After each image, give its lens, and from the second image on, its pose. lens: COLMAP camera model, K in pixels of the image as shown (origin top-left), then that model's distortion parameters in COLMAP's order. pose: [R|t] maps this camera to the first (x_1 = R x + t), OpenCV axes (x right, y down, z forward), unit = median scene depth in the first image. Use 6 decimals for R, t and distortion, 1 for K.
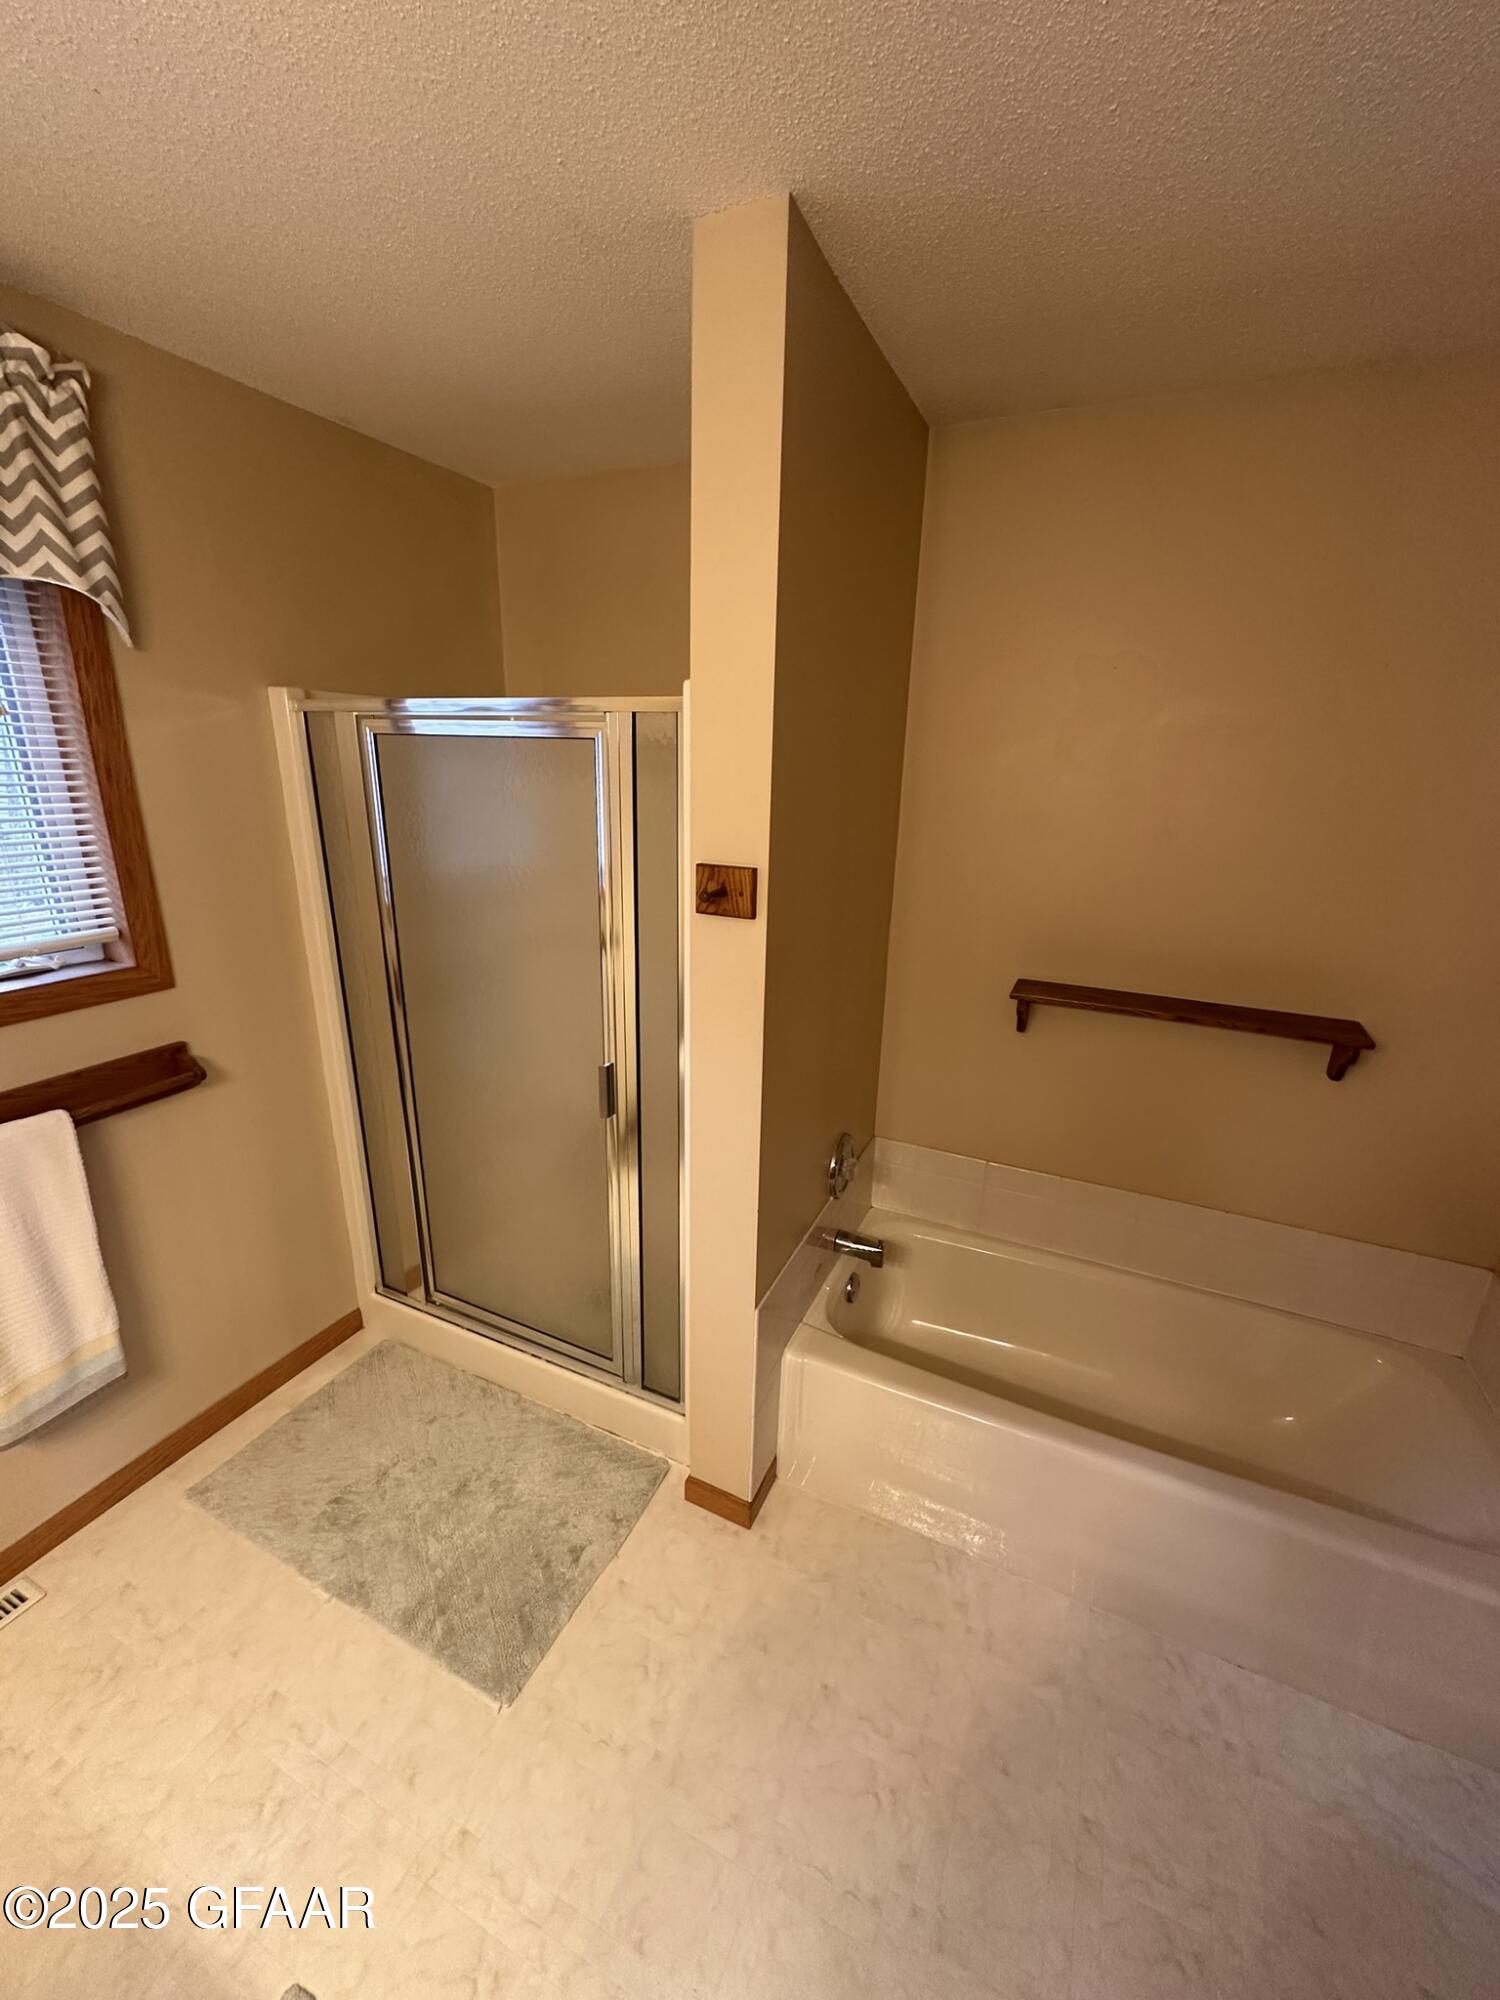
lens RADIAL K [[794.1, 0, 748.4], [0, 794.1, 1003.2], [0, 0, 1]] dist [-0.000733, -0.000390]
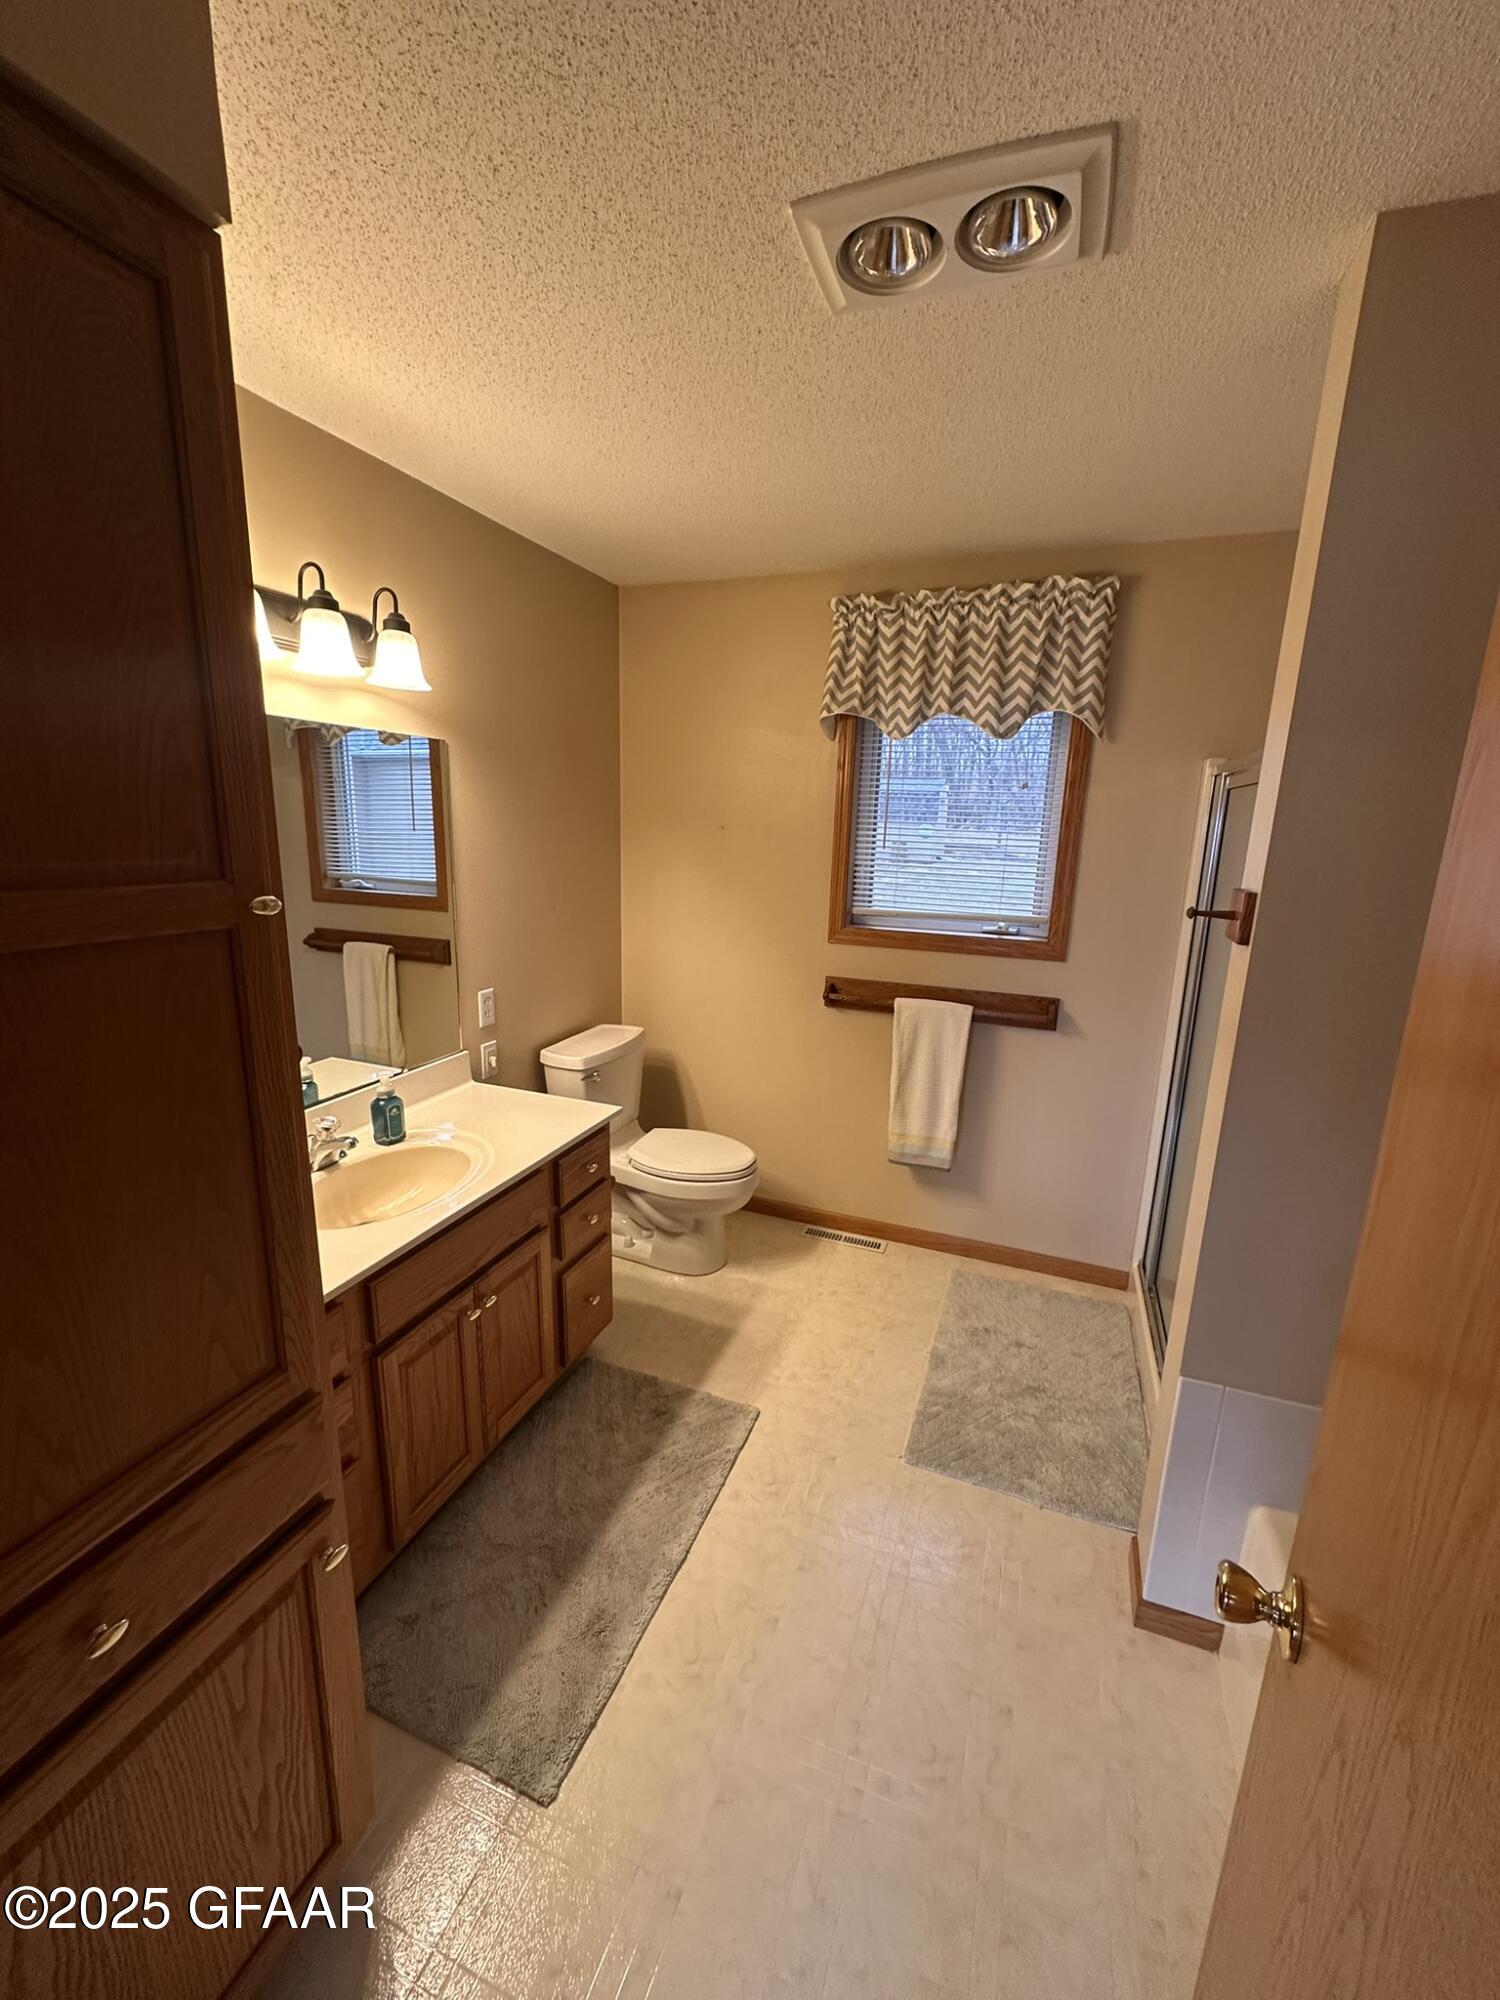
lens RADIAL K [[794.1, 0, 748.4], [0, 794.1, 1003.2], [0, 0, 1]] dist [-0.000733, -0.000390]
pose [[0.070910, 0.201813, -0.976854, 0.807175], [-0.316233, 0.933349, 0.169870, -0.014573], [0.946028, 0.296868, 0.130004, 0.292885]]
